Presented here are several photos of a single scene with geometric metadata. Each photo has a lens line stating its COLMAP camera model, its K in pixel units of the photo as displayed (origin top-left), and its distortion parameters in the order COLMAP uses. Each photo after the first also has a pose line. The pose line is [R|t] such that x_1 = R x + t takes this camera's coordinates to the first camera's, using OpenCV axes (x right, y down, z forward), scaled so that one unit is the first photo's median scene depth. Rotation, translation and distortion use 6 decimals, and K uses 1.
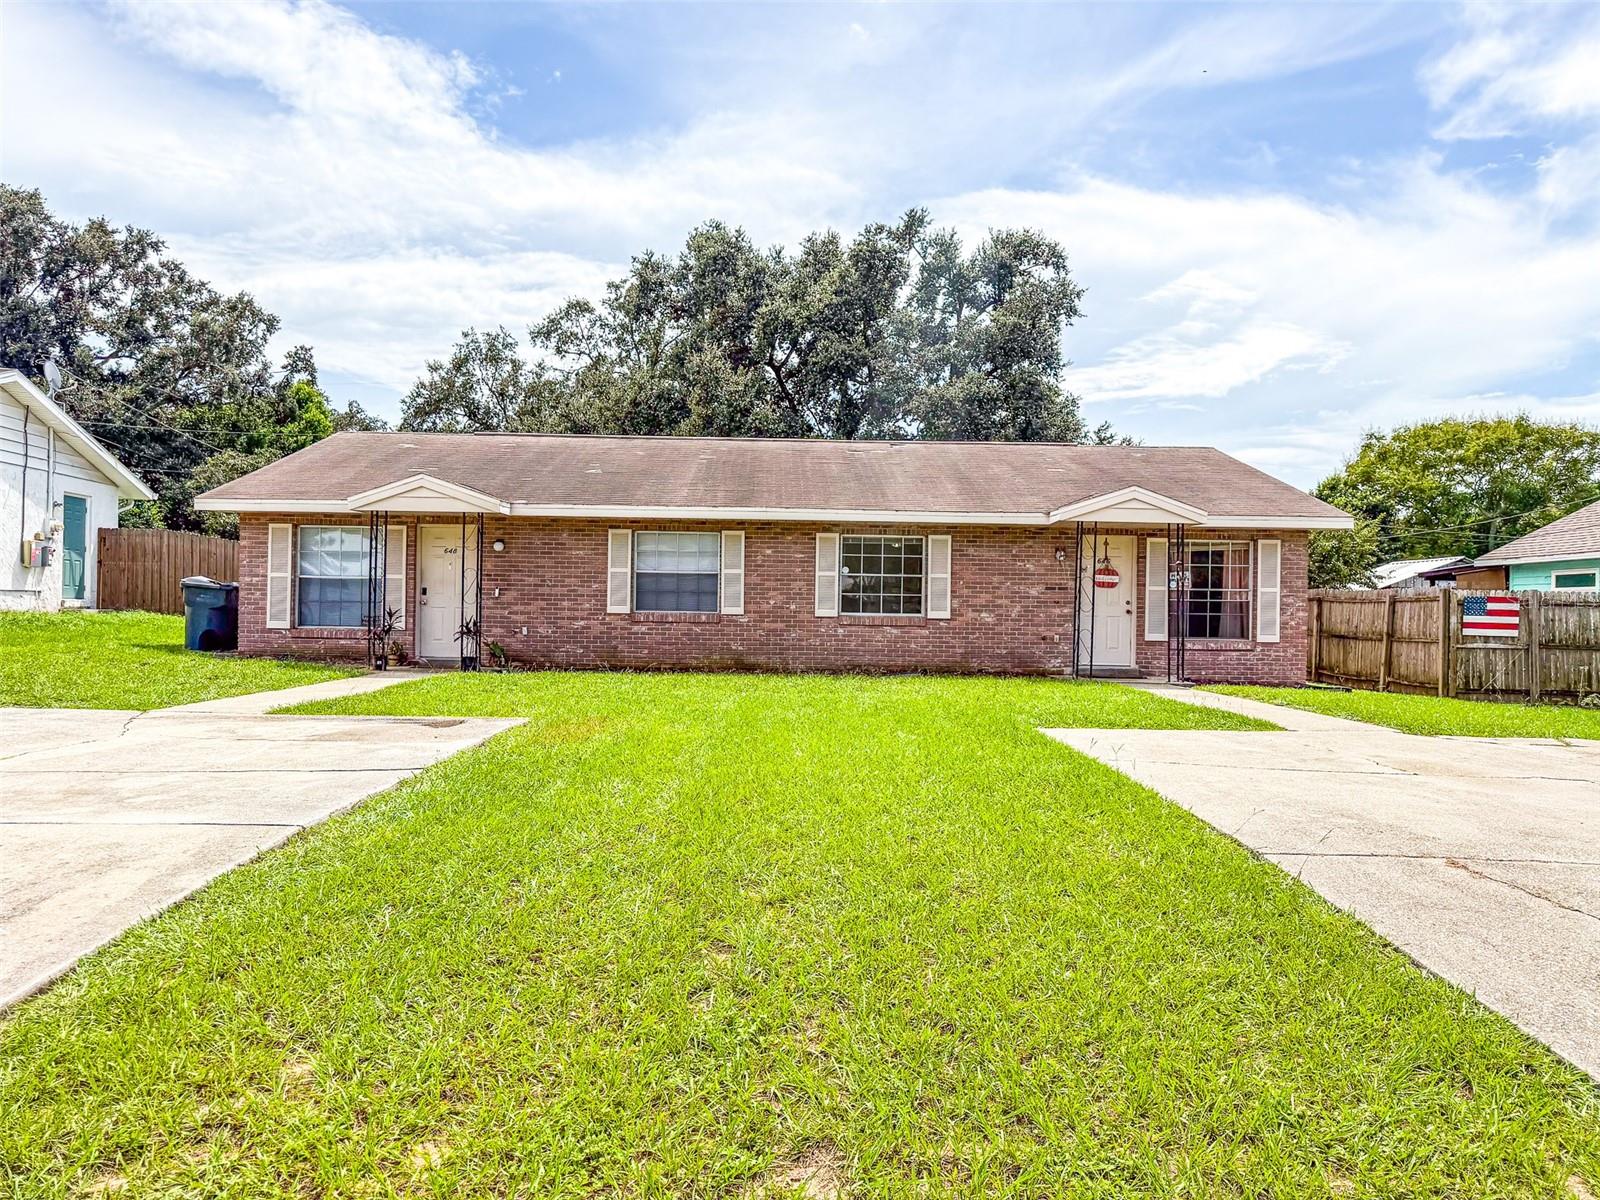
lens RADIAL K [[1125.0, 0, 800.0], [0, 1125.0, 600.0], [0, 0, 1]] dist [0.007527, 0.001053]
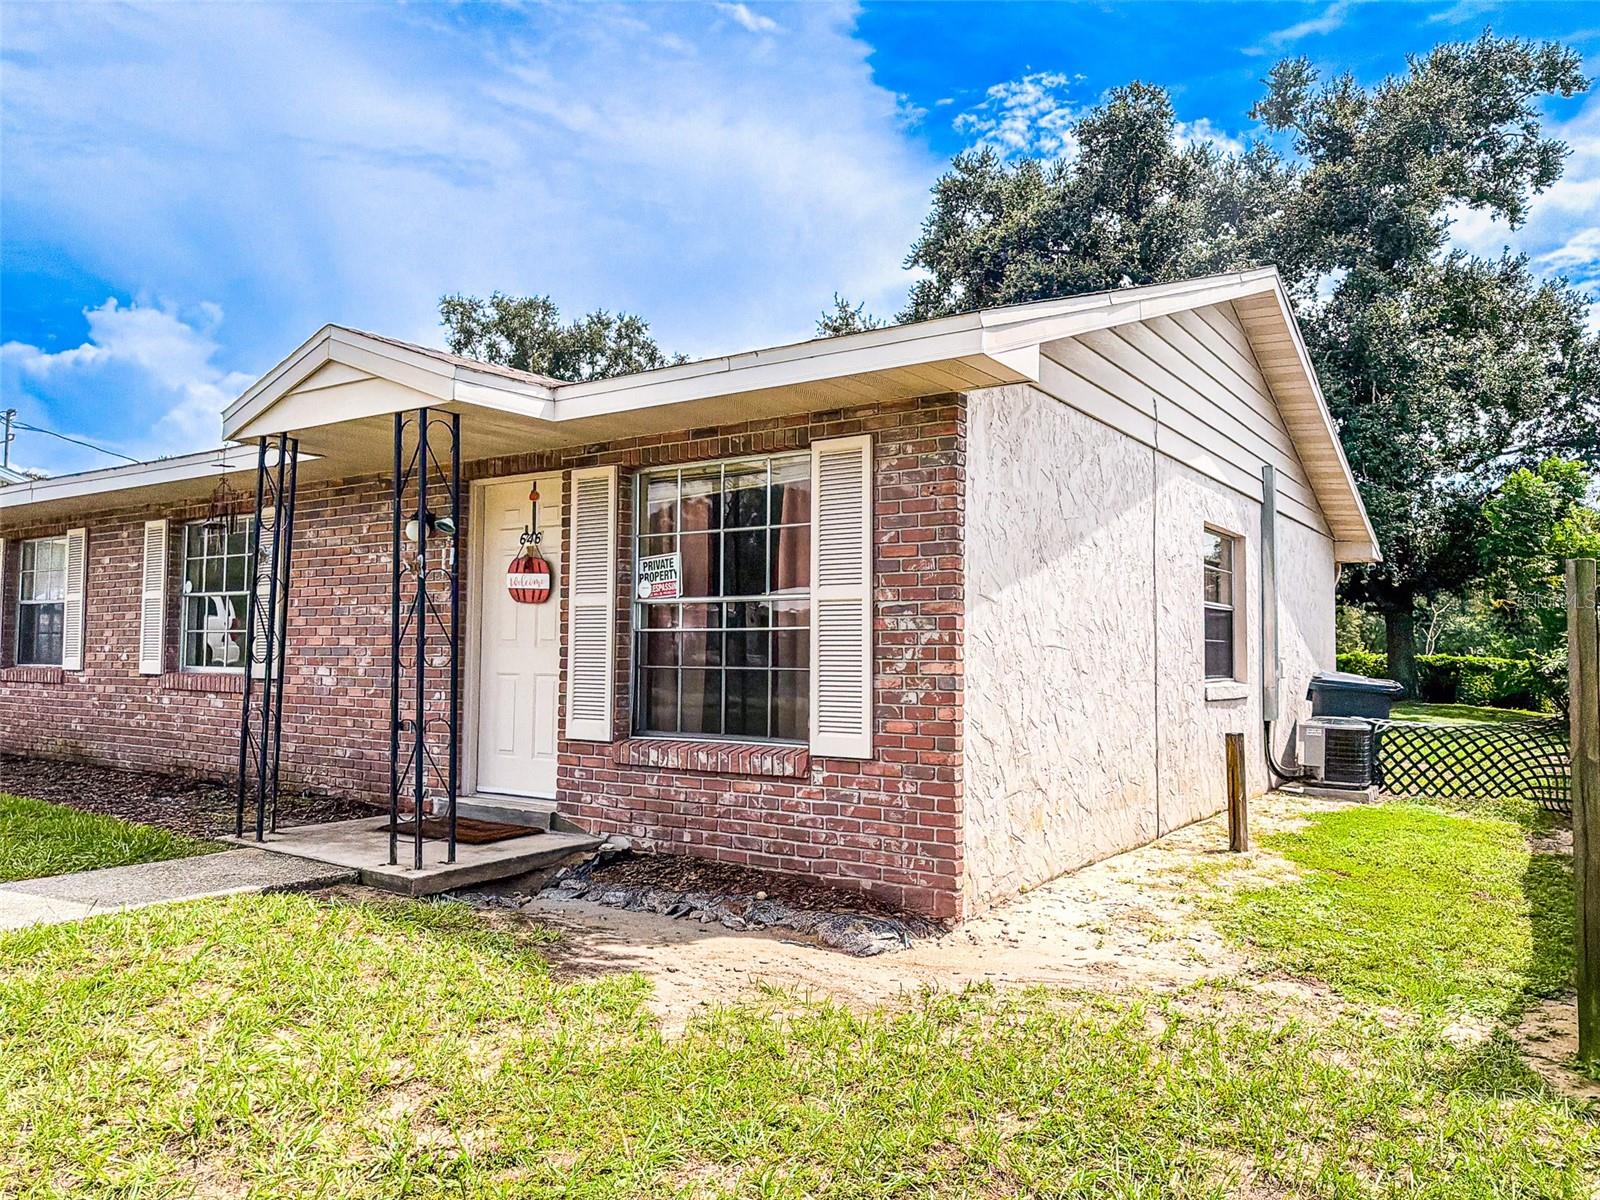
lens RADIAL K [[1125.0, 0, 800.0], [0, 1125.0, 600.0], [0, 0, 1]] dist [0.007527, 0.001053]
pose [[0.817710, -0.035601, -0.574528, 0.400892], [0.008942, 0.998751, -0.049163, 0.005919], [0.575560, 0.035064, 0.817007, 0.496570]]
